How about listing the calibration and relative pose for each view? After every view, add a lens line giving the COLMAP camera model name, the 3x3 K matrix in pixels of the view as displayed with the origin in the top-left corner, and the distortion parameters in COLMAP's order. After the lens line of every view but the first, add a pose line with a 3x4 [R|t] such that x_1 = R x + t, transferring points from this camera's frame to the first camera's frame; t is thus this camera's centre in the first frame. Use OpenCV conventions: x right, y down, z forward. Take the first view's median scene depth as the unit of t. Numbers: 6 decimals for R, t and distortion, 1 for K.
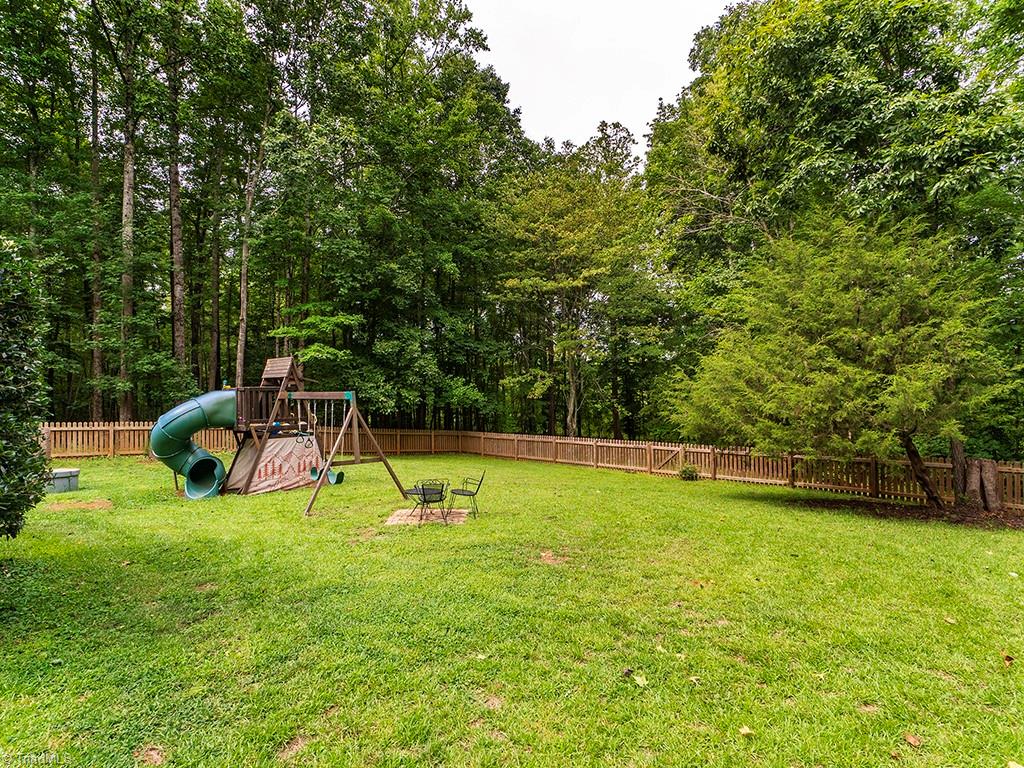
lens RADIAL K [[535.3, 0, 509.9], [0, 535.3, 368.1], [0, 0, 1]] dist [0.000685, 0.000171]
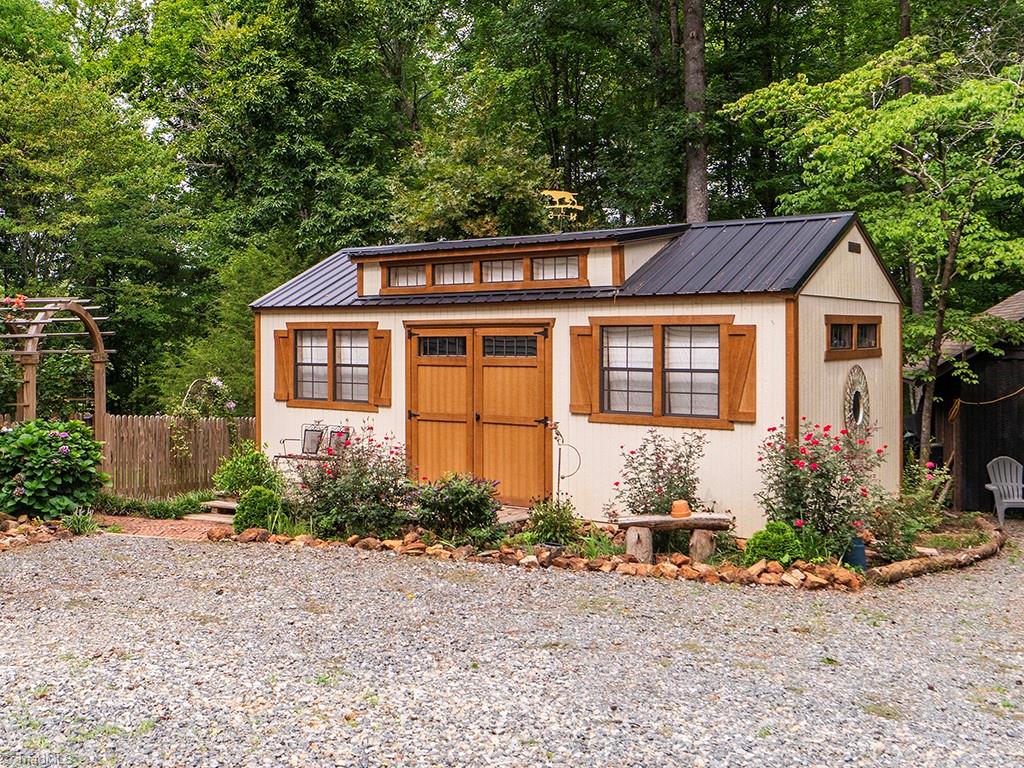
lens RADIAL K [[1088.6, 0, 512.0], [0, 1088.6, 384.0], [0, 0, 1]] dist [-0.097668, 0.025624]
pose [[0.838194, 0.004706, 0.545352, -0.137200], [-0.043453, 0.997360, 0.058180, -0.047665], [-0.543639, -0.072463, 0.836185, -0.574442]]
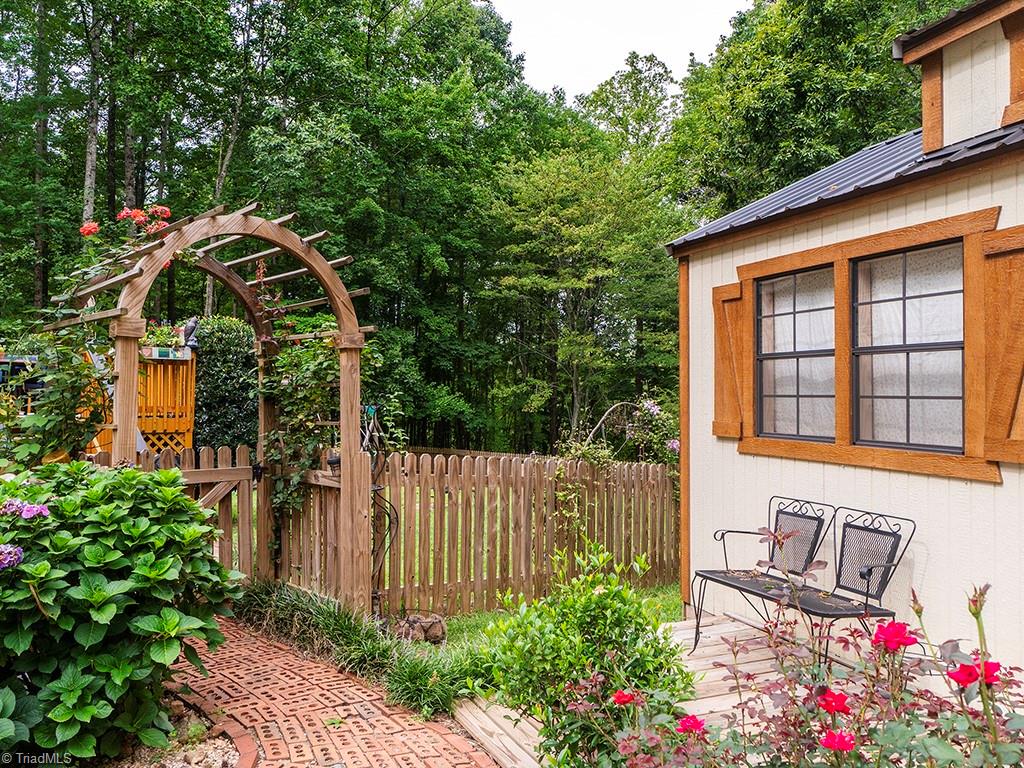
lens RADIAL K [[792.7, 0, 493.4], [0, 792.7, 383.0], [0, 0, 1]] dist [0.007331, -0.004573]
pose [[0.999562, 0.028177, -0.009006, -0.003152], [-0.027940, 0.999287, 0.025392, -0.021238], [0.009715, -0.025129, 0.999637, -0.269881]]
